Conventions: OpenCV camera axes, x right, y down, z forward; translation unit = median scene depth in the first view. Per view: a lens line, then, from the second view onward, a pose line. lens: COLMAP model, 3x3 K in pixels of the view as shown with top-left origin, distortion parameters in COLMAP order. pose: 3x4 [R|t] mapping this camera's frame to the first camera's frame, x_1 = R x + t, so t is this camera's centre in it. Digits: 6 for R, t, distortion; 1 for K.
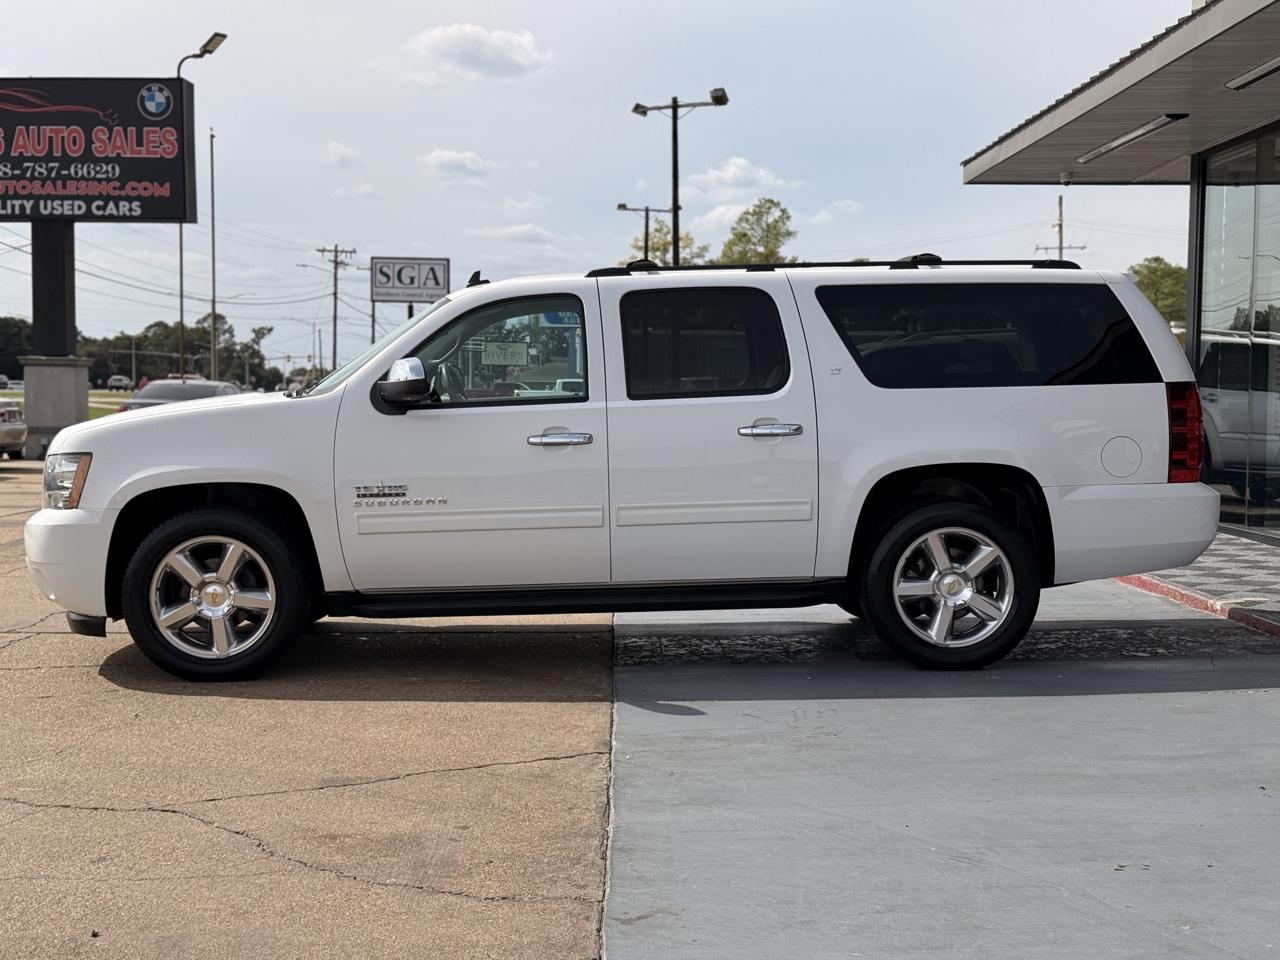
lens RADIAL K [[1772.6, 0, 640.0], [0, 1772.6, 480.0], [0, 0, 1]] dist [0.192343, -0.369848]
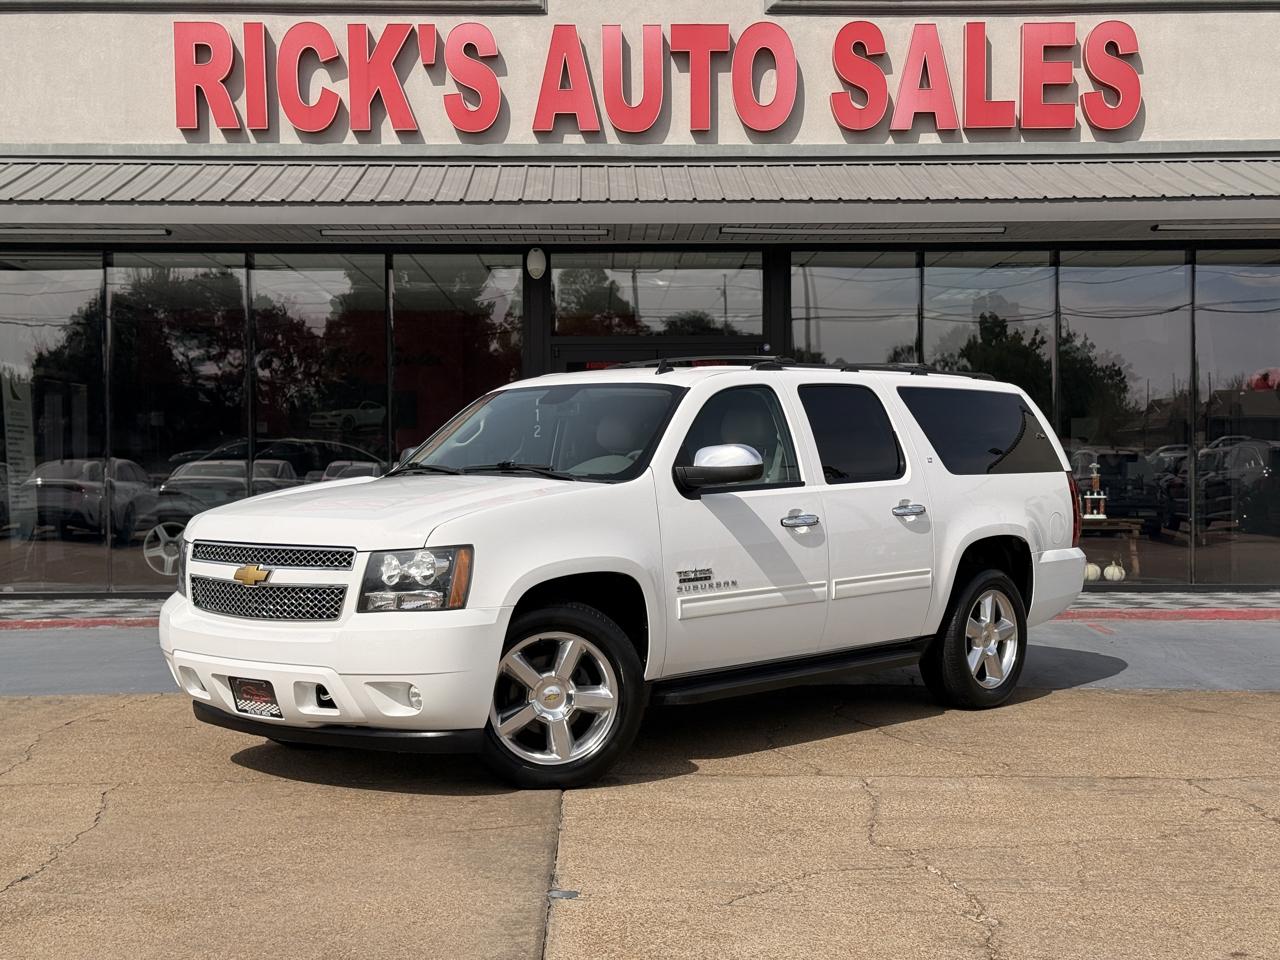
lens RADIAL K [[1772.6, 0, 640.0], [0, 1772.6, 480.0], [0, 0, 1]] dist [0.192343, -0.369848]
pose [[0.685647, 0.000556, 0.727934, -0.221676], [0.034268, 0.998866, -0.033040, -0.003855], [-0.727127, 0.047599, 0.684851, 0.082373]]
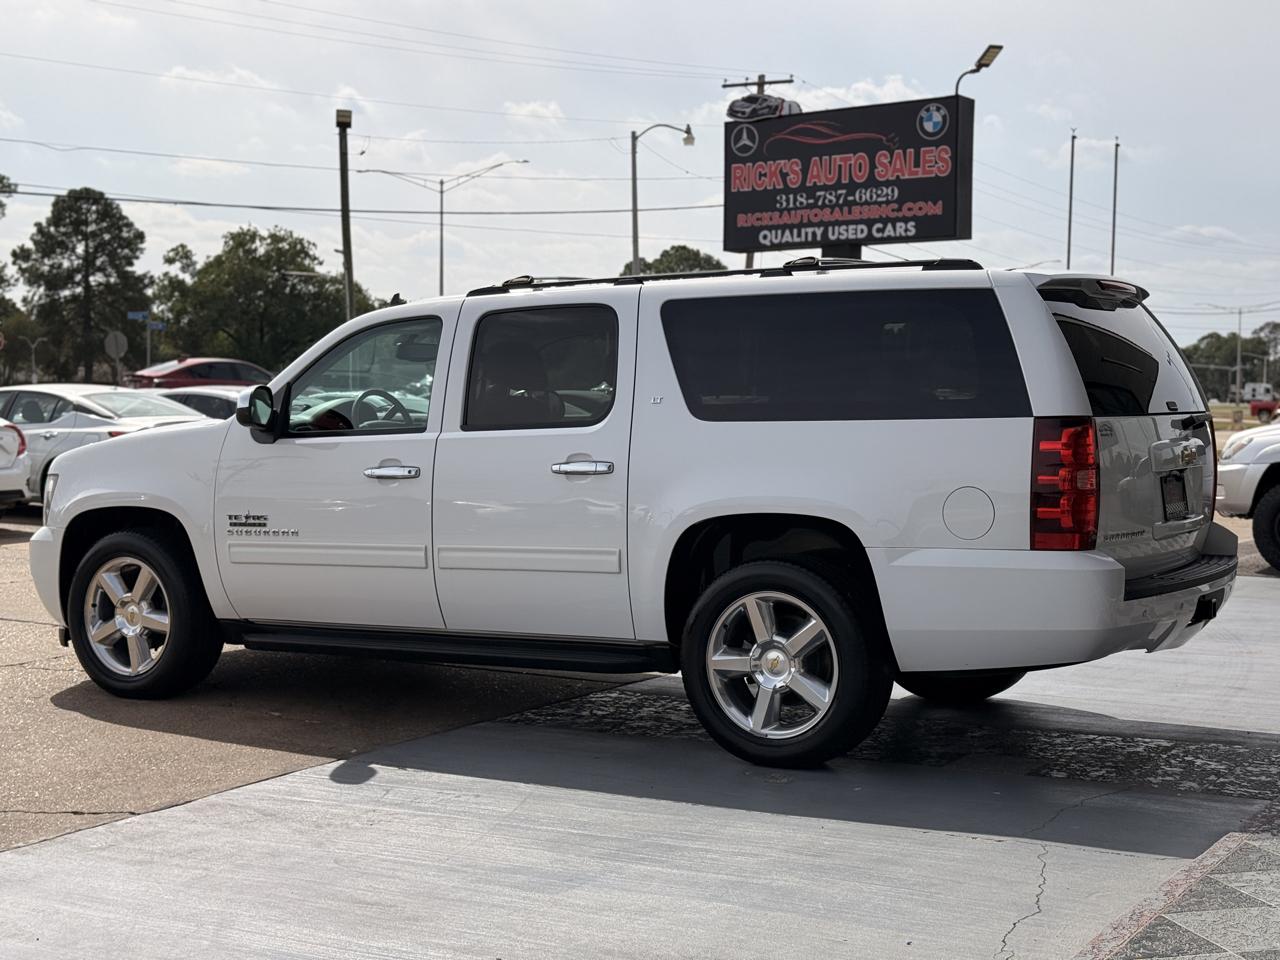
lens RADIAL K [[1772.6, 0, 640.0], [0, 1772.6, 480.0], [0, 0, 1]] dist [0.192343, -0.369848]
pose [[0.840699, 0.026397, -0.540859, 0.141448], [-0.030153, 0.999543, 0.001915, -0.006092], [0.540663, 0.014699, 0.841111, 0.070216]]
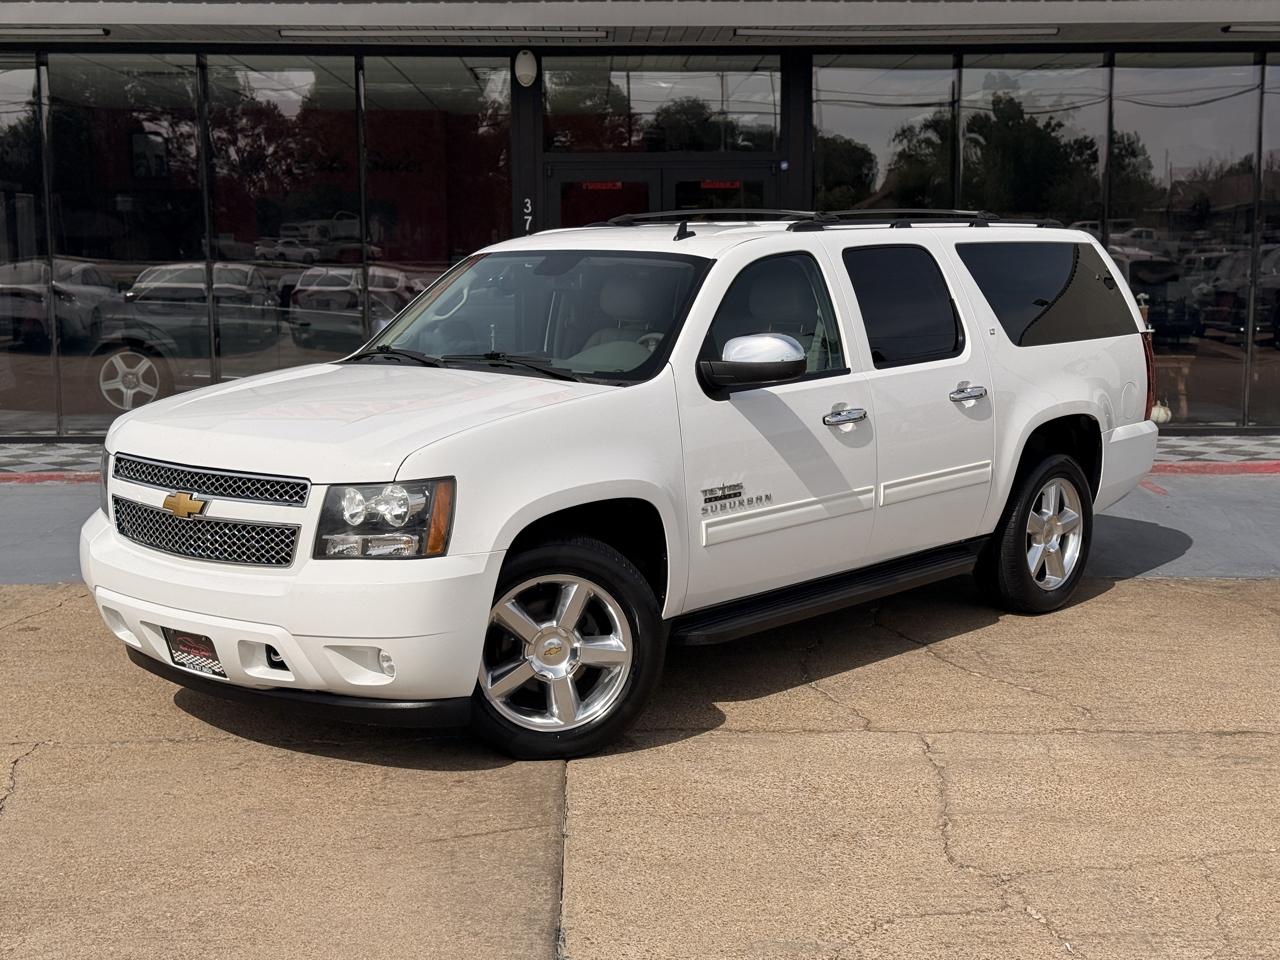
lens RADIAL K [[1772.6, 0, 640.0], [0, 1772.6, 480.0], [0, 0, 1]] dist [0.192343, -0.369848]
pose [[0.681270, -0.088753, 0.726632, -0.192589], [0.033220, 0.995349, 0.090429, -0.018938], [-0.731278, -0.037468, 0.681050, 0.113488]]
